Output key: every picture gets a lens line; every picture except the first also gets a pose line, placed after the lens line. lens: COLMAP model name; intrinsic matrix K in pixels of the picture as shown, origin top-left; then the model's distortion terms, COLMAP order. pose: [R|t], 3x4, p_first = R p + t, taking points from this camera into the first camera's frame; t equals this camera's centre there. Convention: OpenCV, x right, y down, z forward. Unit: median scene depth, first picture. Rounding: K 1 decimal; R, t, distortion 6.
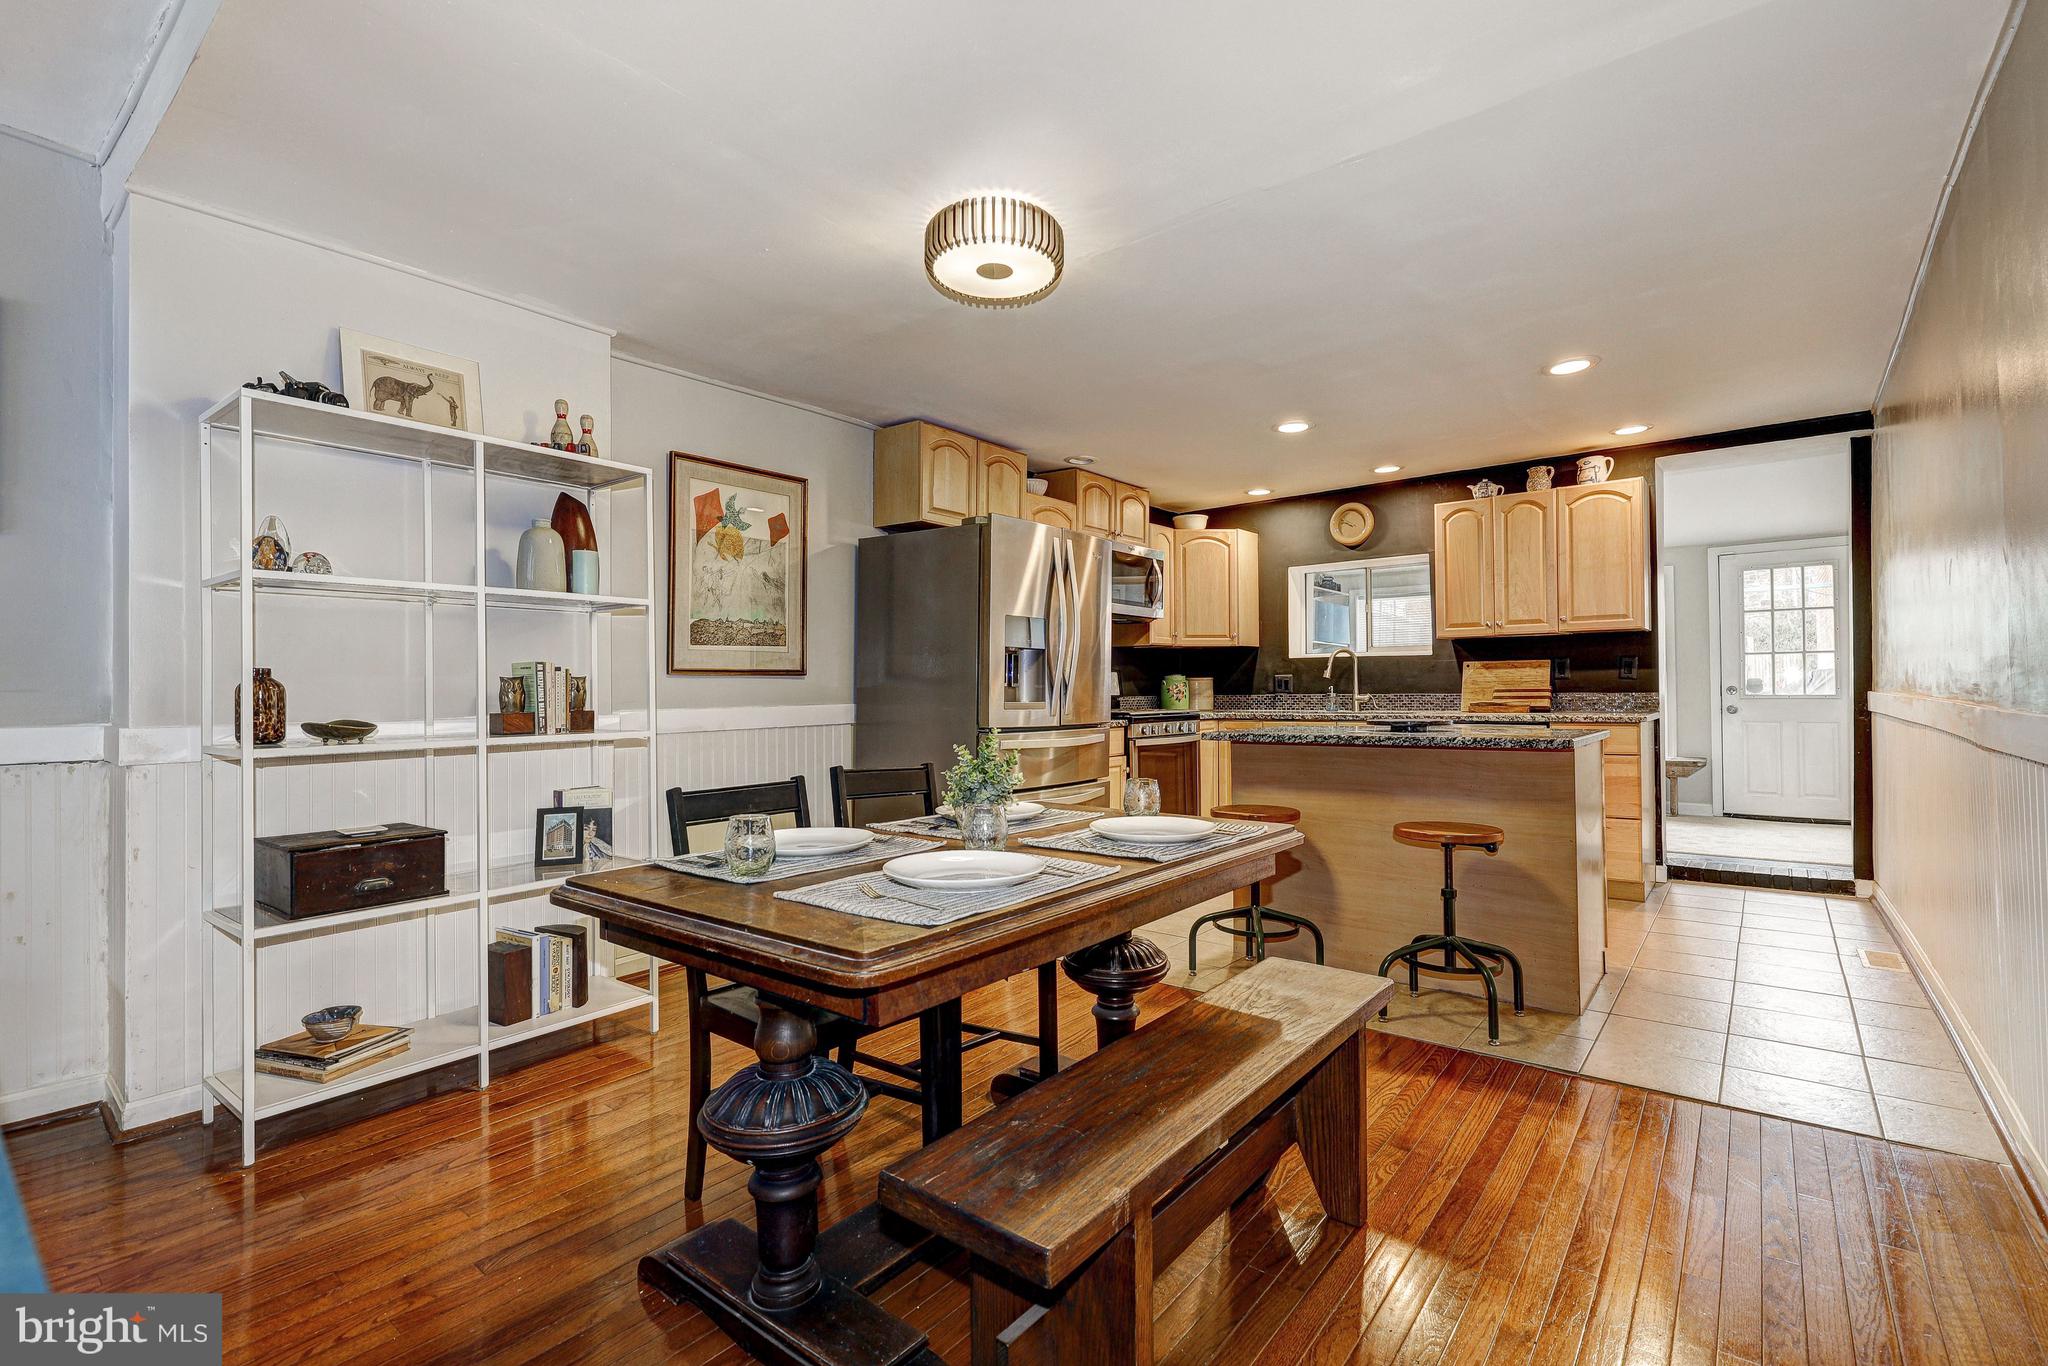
lens RADIAL K [[936.4, 0, 1023.6], [0, 936.4, 681.3], [0, 0, 1]] dist [0.004164, -0.000365]
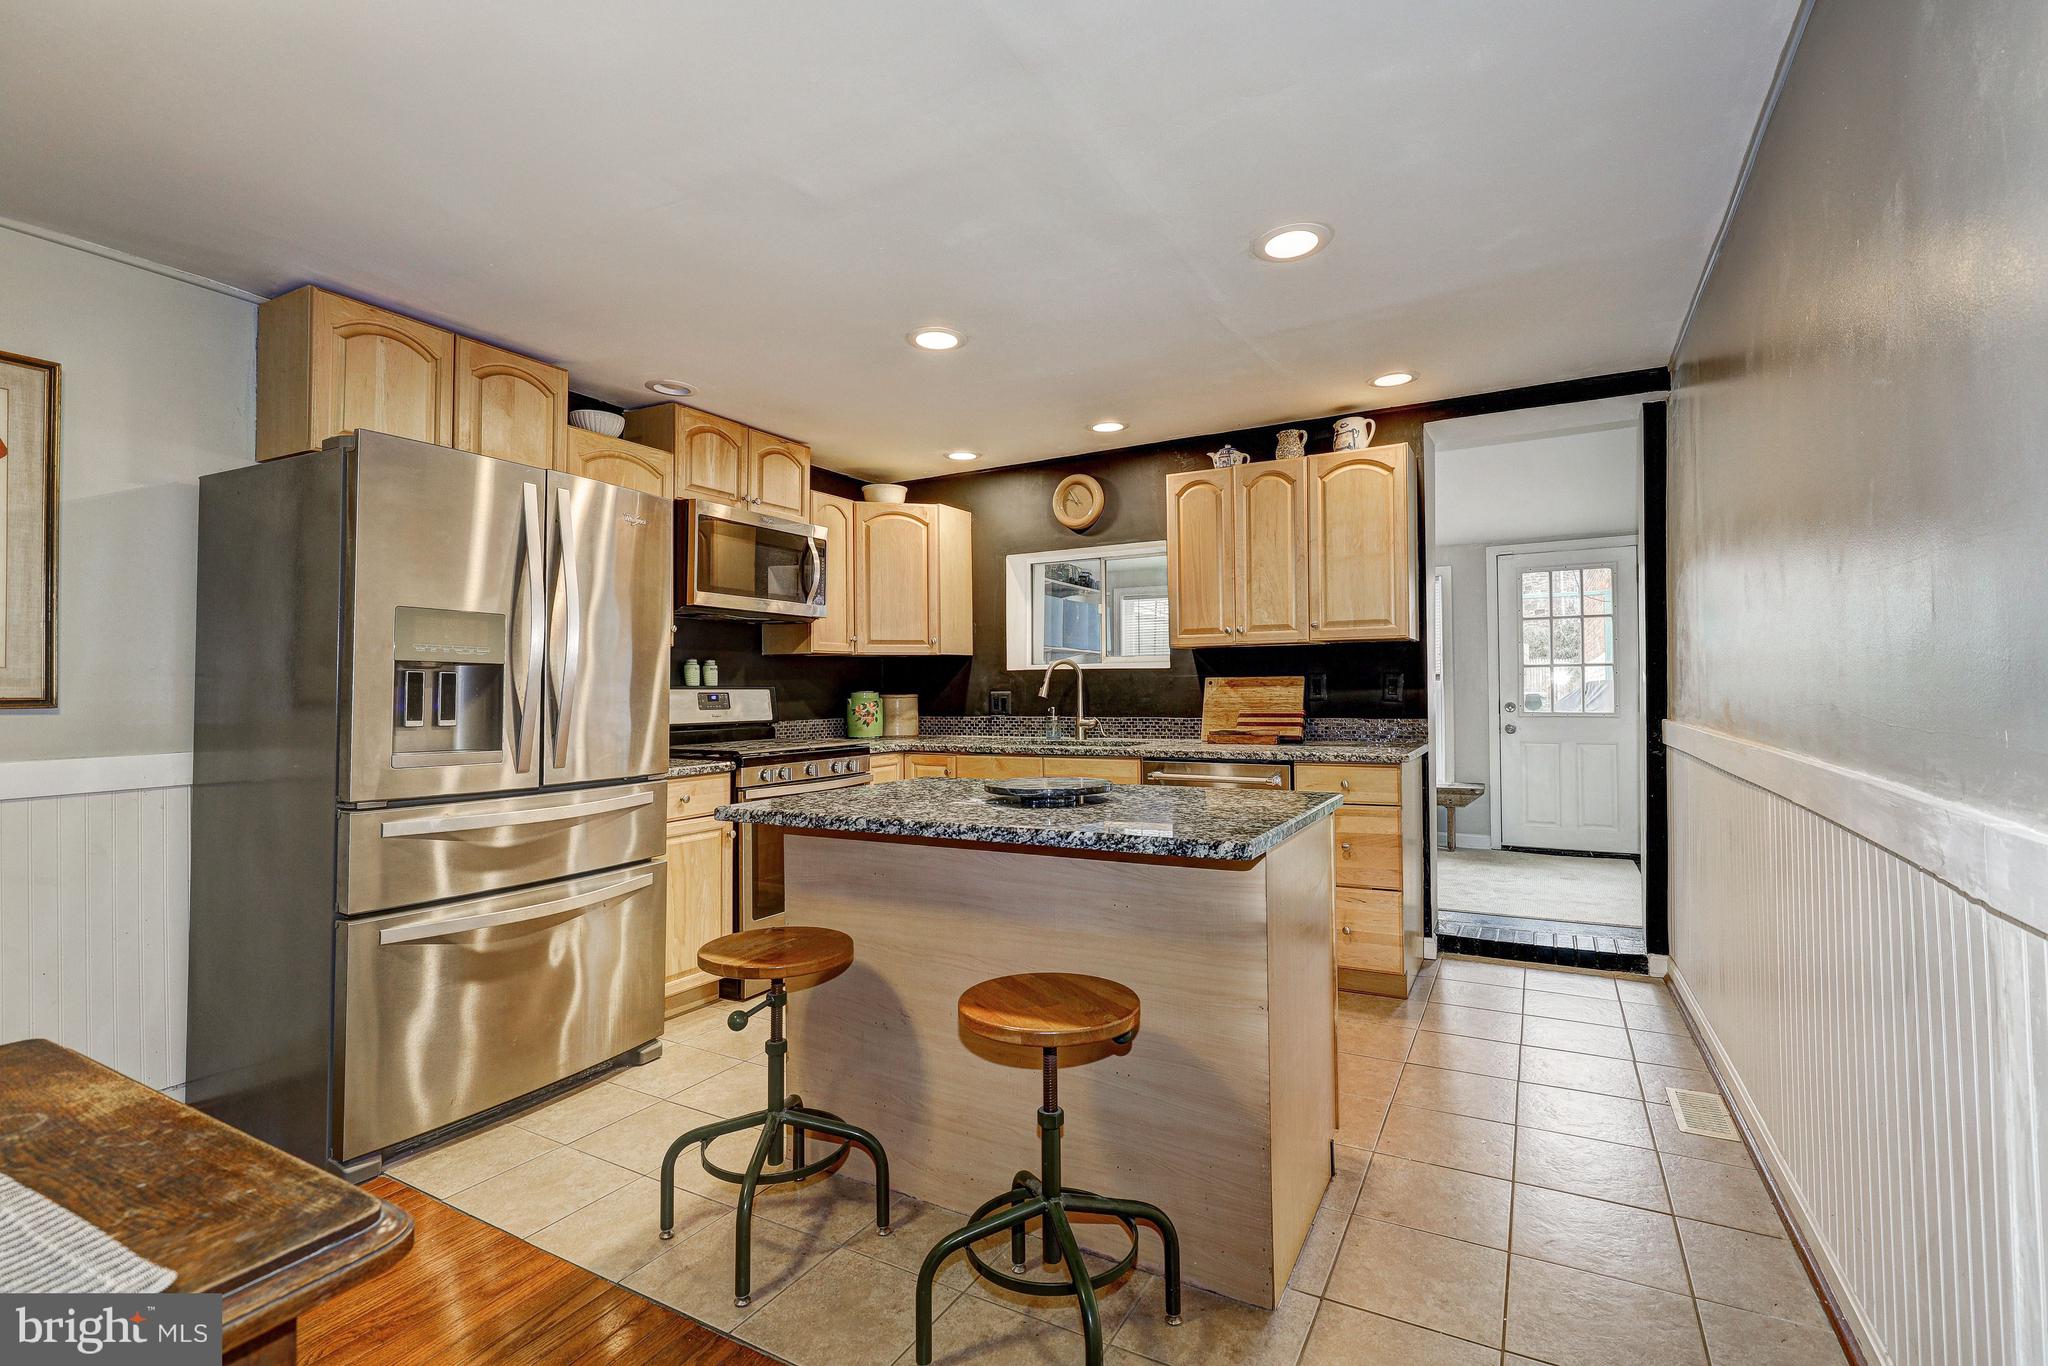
lens RADIAL K [[936.4, 0, 1024.0], [0, 936.4, 682.4], [0, 0, 1]] dist [0.004164, -0.000365]
pose [[0.986055, 0.001197, 0.166413, 0.203472], [-0.001266, 0.999999, 0.000309, -0.018296], [-0.166413, -0.000516, 0.986056, 0.268635]]
